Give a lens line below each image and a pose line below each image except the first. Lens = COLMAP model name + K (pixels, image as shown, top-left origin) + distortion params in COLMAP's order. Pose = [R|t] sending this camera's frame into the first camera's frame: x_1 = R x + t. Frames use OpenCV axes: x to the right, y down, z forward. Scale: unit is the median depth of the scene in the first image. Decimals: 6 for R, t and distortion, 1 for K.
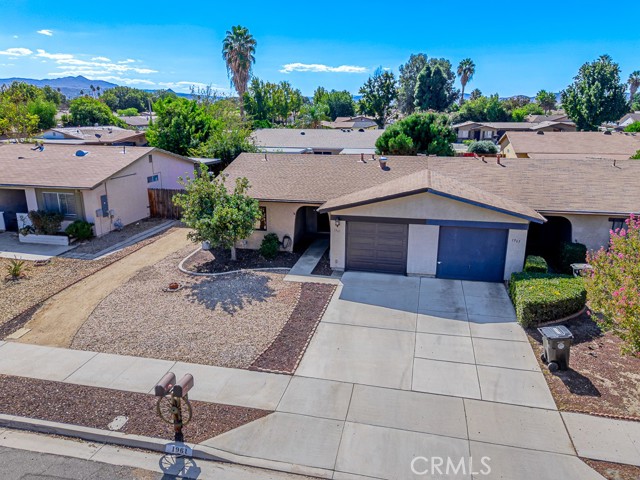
lens RADIAL K [[474.9, 0, 320.0], [0, 474.9, 240.0], [0, 0, 1]] dist [0.058743, -0.041136]
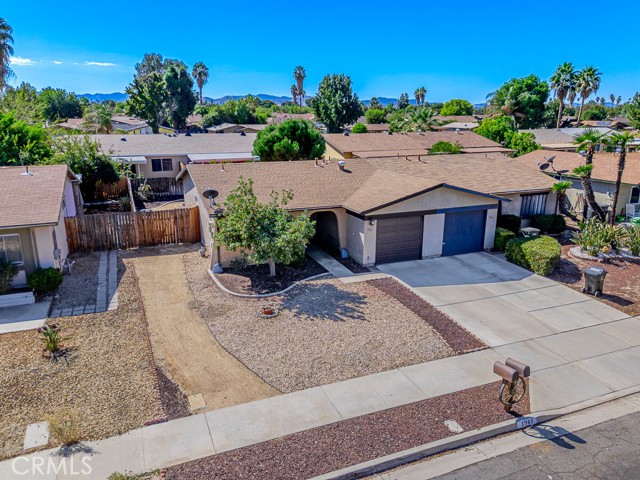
lens RADIAL K [[474.9, 0, 320.0], [0, 474.9, 240.0], [0, 0, 1]] dist [0.058743, -0.041136]
pose [[0.817978, -0.149176, 0.555570, -0.661135], [0.149655, 0.987720, 0.044871, -0.061618], [-0.555441, 0.046441, 0.830258, 0.156102]]
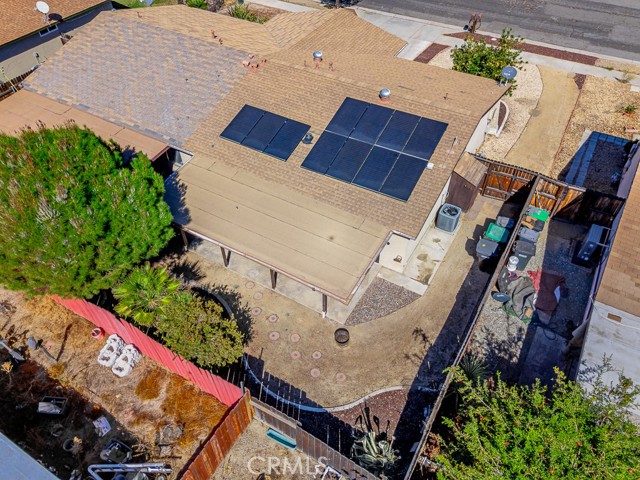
lens RADIAL K [[474.9, 0, 320.0], [0, 474.9, 240.0], [0, 0, 1]] dist [0.058743, -0.041136]
pose [[-0.953691, -0.214769, 0.210589, -0.164474], [0.085000, 0.479155, 0.873605, -0.977135], [-0.288528, 0.851049, -0.438711, 2.079874]]
